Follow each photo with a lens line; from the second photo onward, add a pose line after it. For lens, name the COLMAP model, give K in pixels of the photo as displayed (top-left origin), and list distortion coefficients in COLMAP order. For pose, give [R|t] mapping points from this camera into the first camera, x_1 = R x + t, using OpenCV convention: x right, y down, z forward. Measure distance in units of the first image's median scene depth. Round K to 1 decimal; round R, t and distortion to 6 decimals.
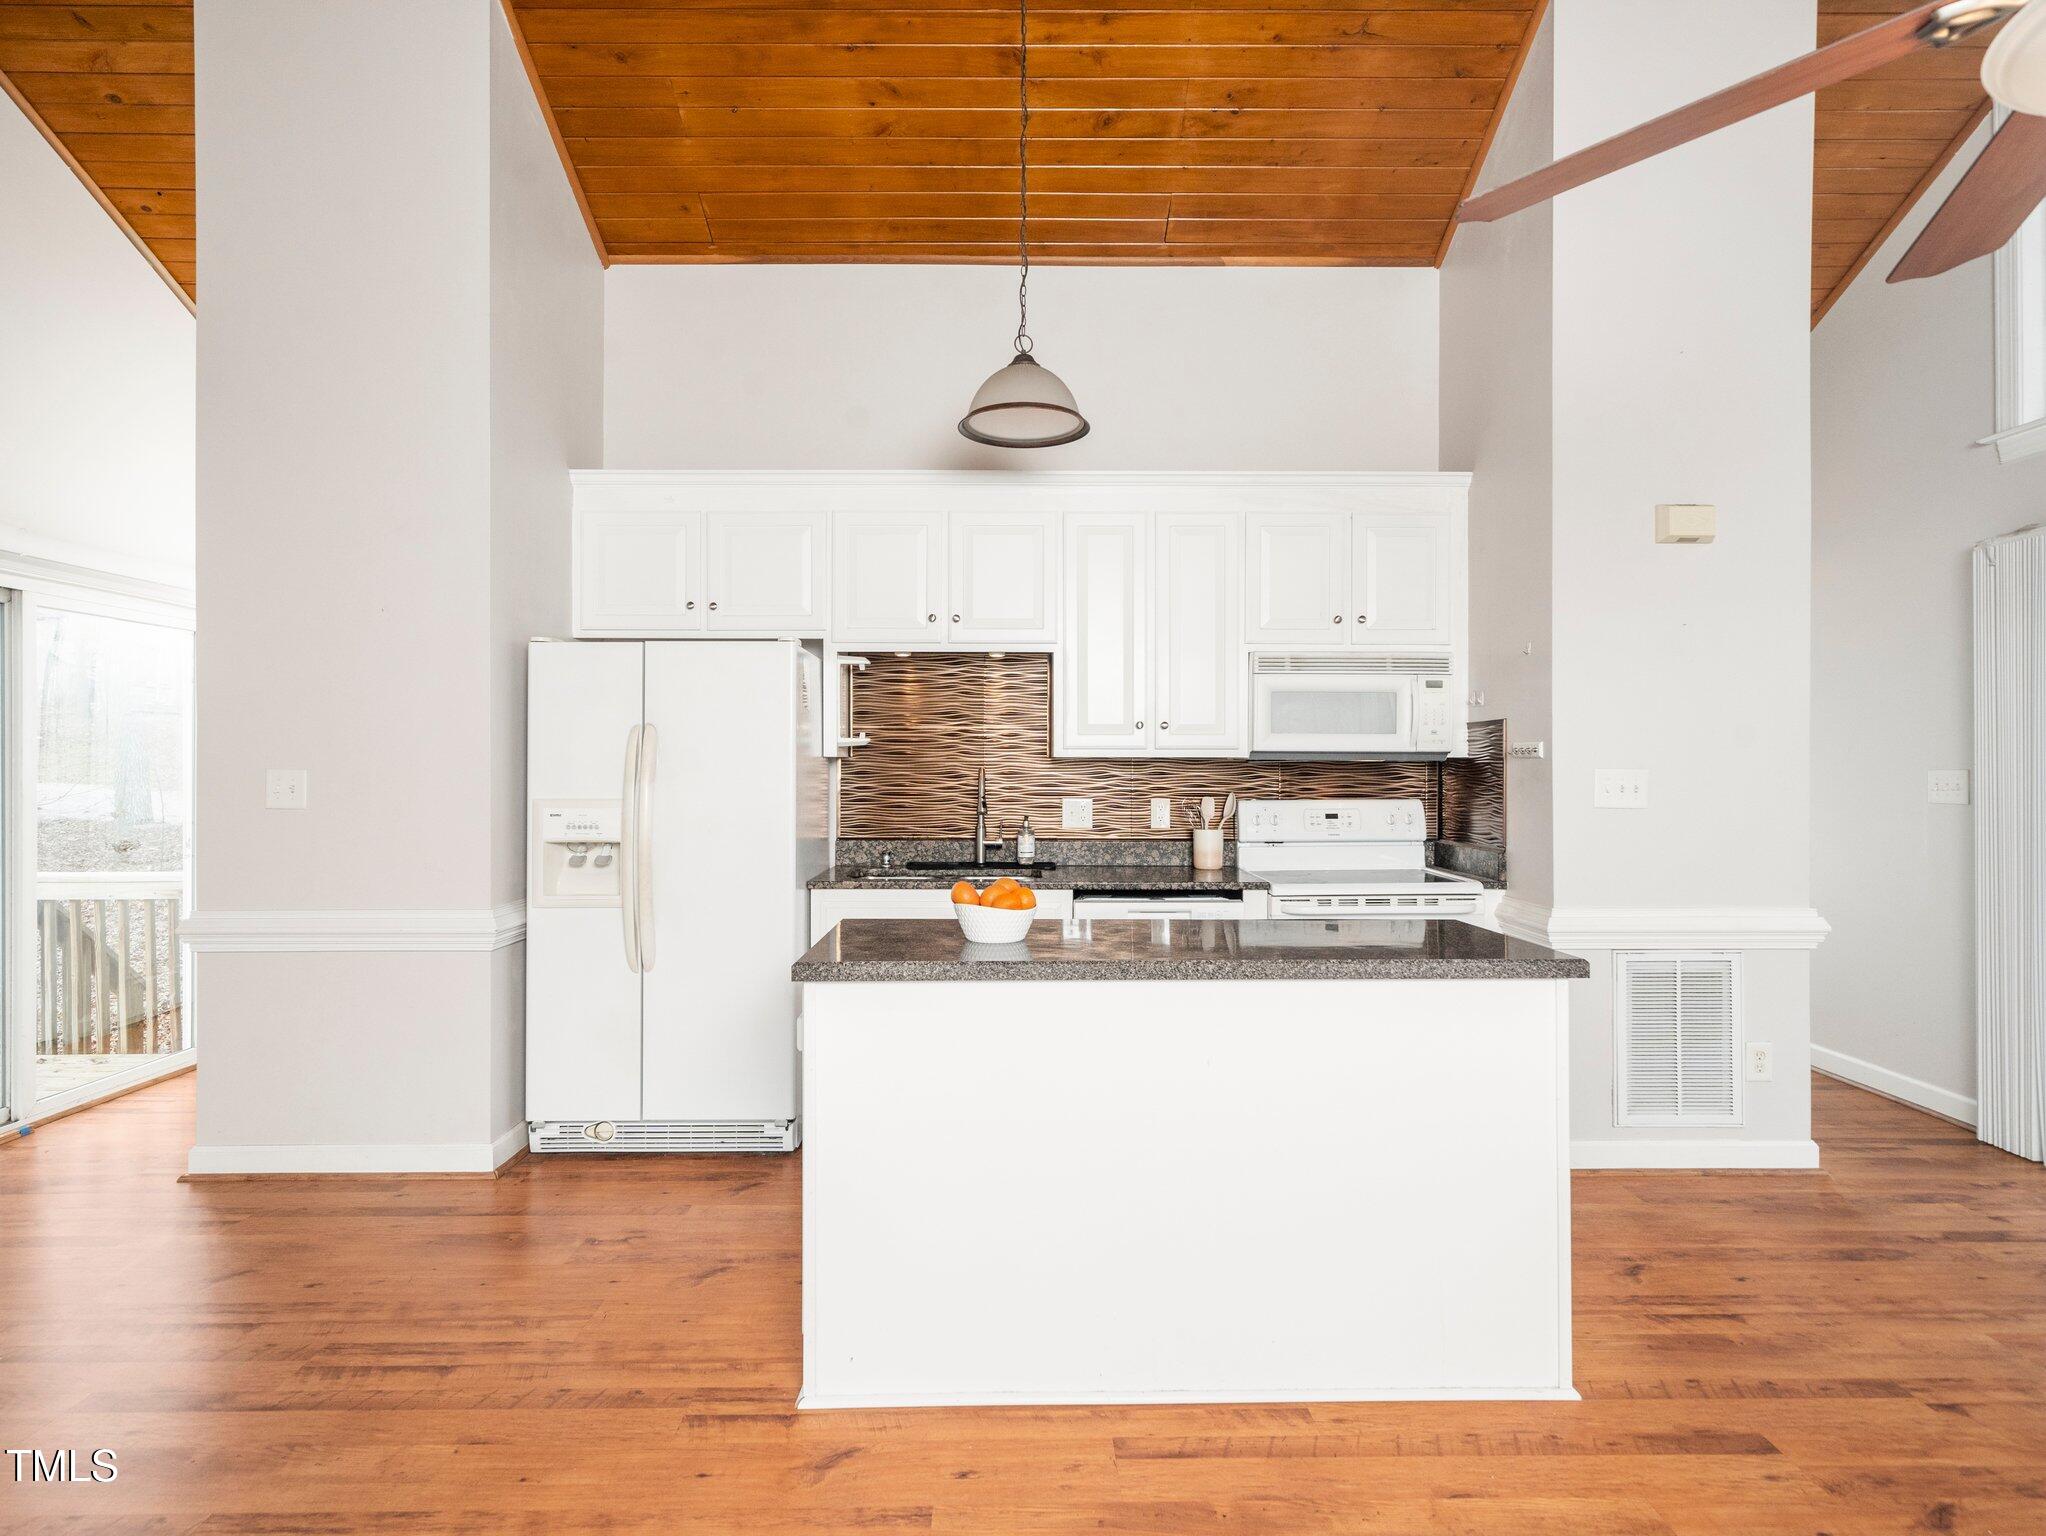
lens RADIAL K [[1092.5, 0, 1020.3], [0, 1092.5, 762.9], [0, 0, 1]] dist [-0.000025, 0.001143]
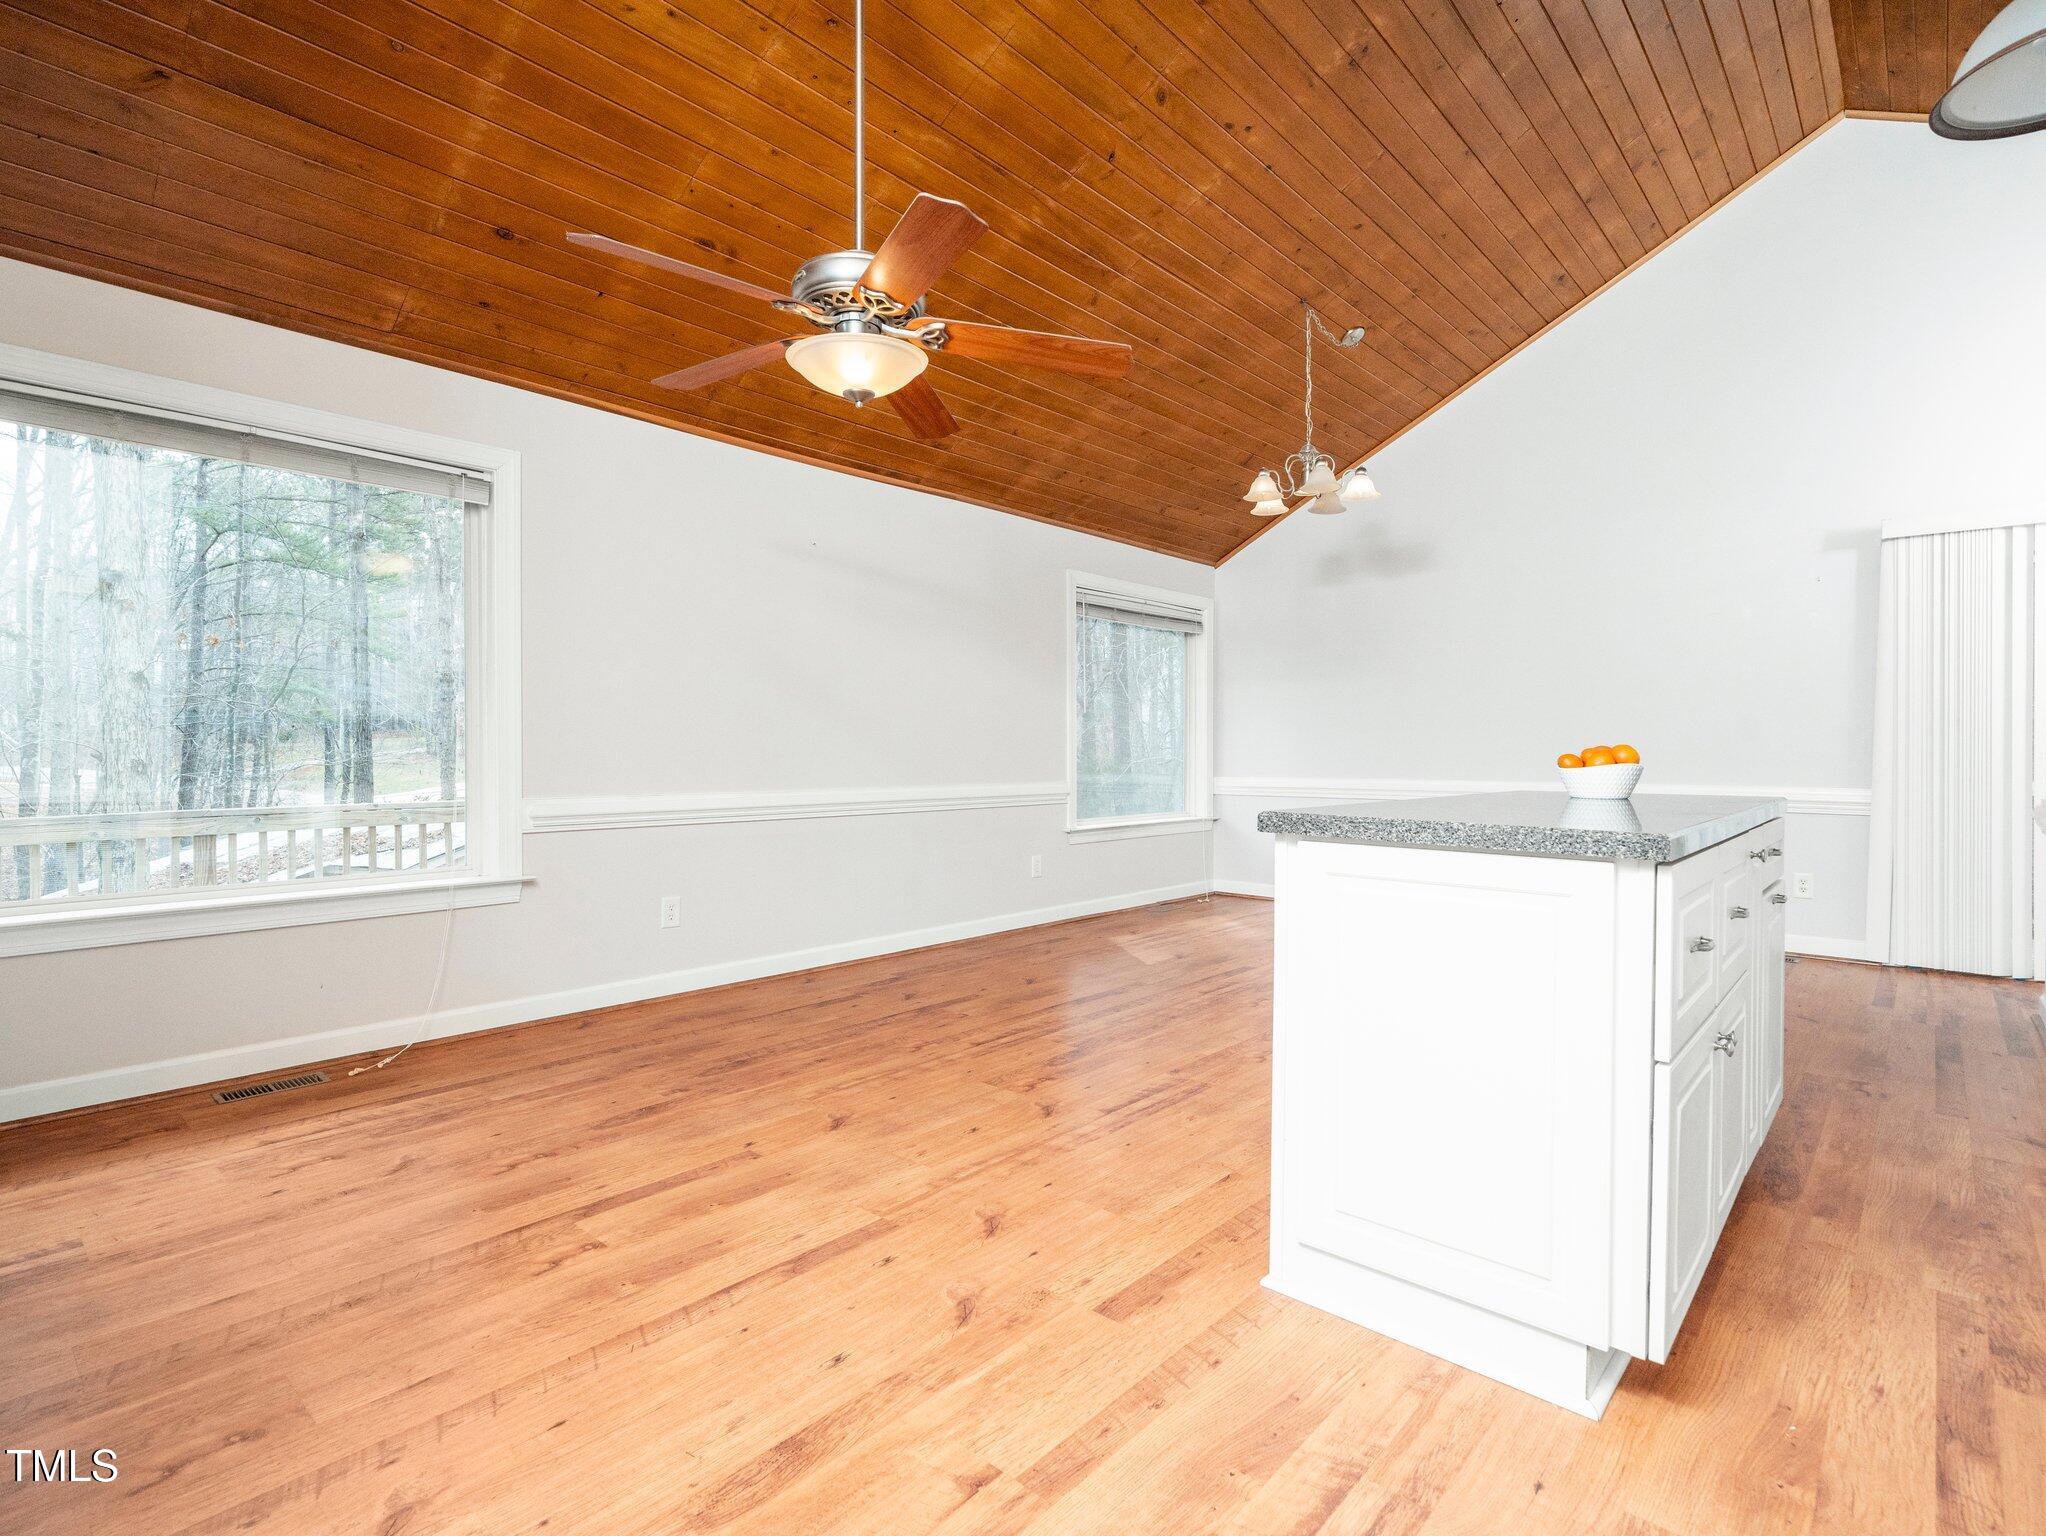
lens RADIAL K [[1009.8, 0, 1023.0], [0, 1009.8, 768.0], [0, 0, 1]] dist [0.000128, 0.000379]
pose [[-0.677569, 0.008629, -0.735409, 0.789261], [0.000302, 0.999934, 0.011454, 0.083809], [0.735459, 0.007539, -0.677527, 0.884206]]
